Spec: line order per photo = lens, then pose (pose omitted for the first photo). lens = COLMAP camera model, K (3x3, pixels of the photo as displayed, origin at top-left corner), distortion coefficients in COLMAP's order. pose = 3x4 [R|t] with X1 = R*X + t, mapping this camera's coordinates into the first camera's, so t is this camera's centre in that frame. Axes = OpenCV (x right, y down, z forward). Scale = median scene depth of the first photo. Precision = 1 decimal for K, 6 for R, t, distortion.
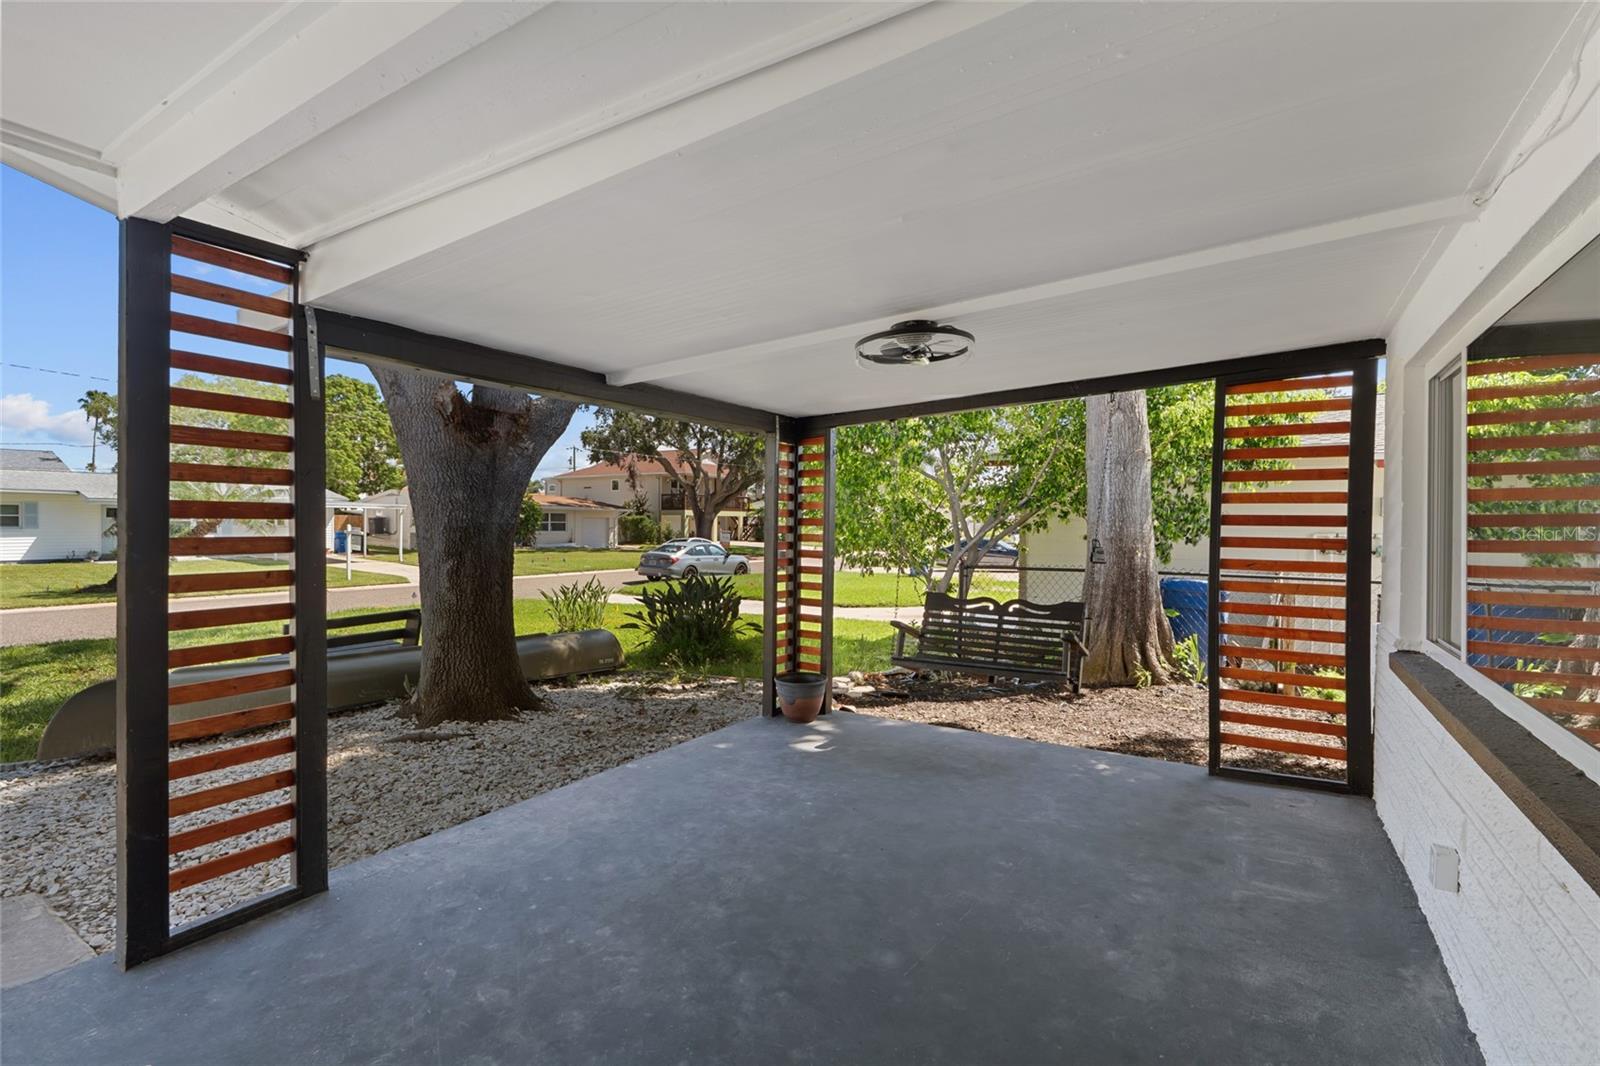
lens RADIAL K [[729.5, 0, 795.2], [0, 729.5, 530.4], [0, 0, 1]] dist [0.000686, 0.001599]
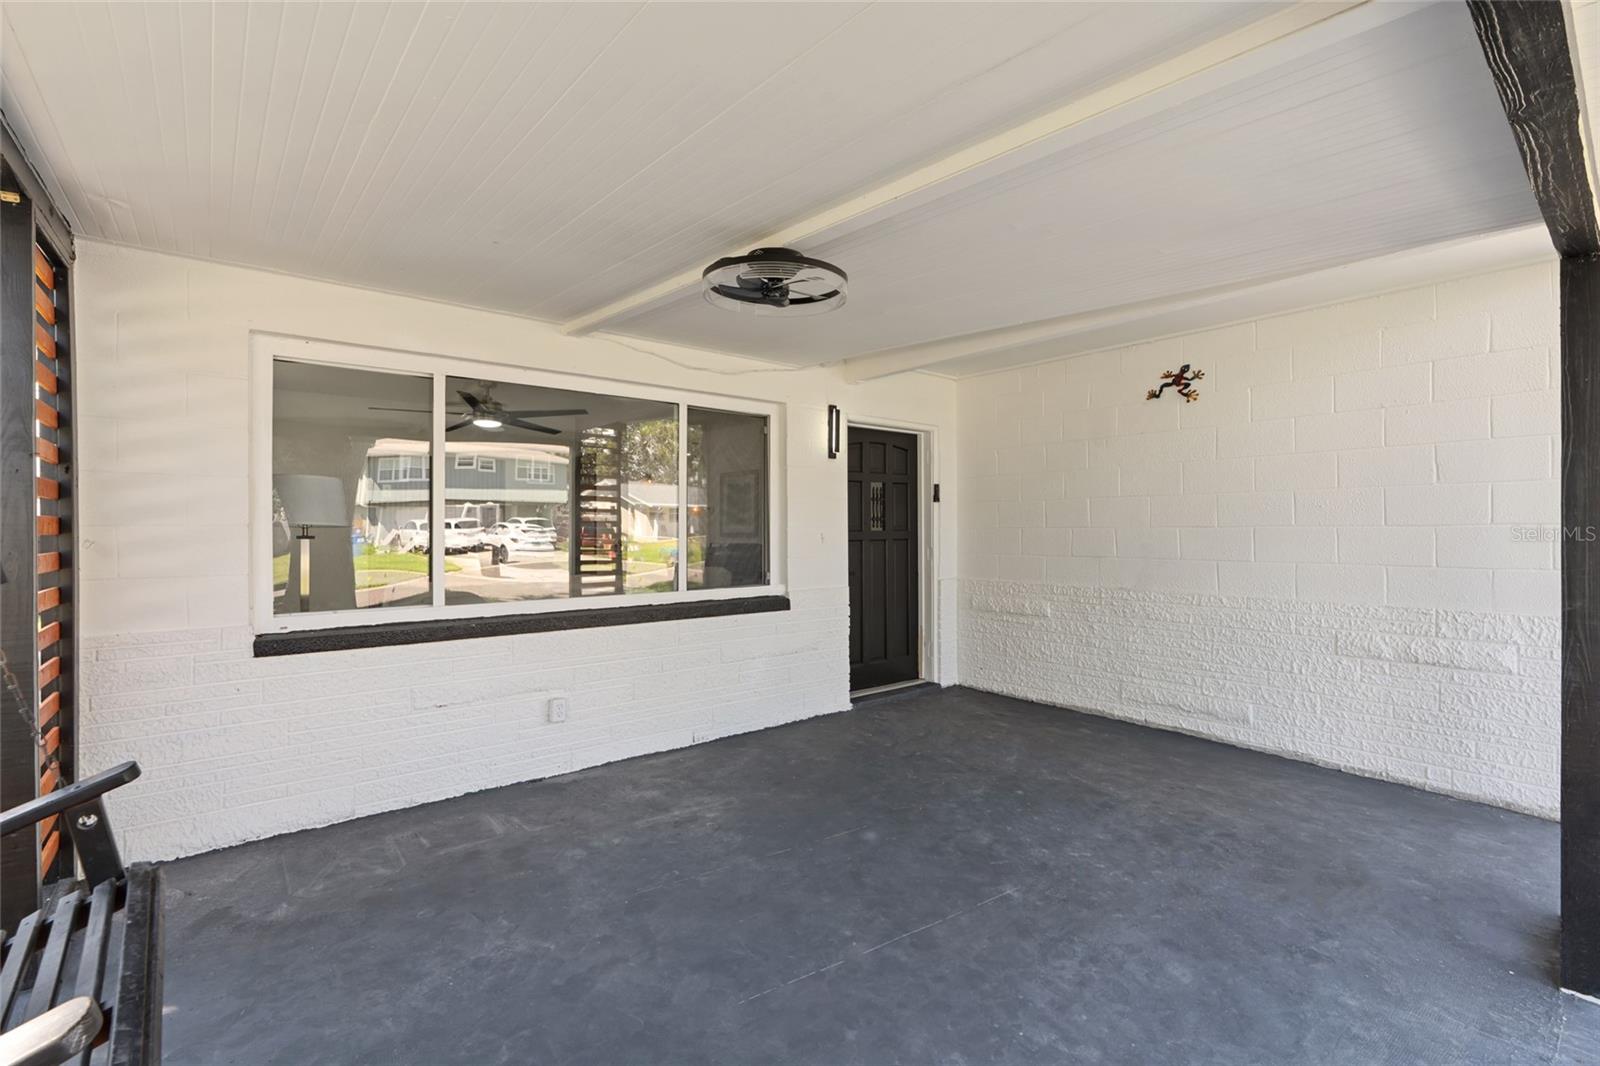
lens RADIAL K [[729.5, 0, 803.7], [0, 729.5, 527.0], [0, 0, 1]] dist [0.000686, 0.001599]
pose [[-0.951690, -0.007430, 0.306969, -0.123899], [-0.004295, 0.999932, 0.010887, 0.014303], [-0.307029, 0.009043, -0.951657, 1.810522]]
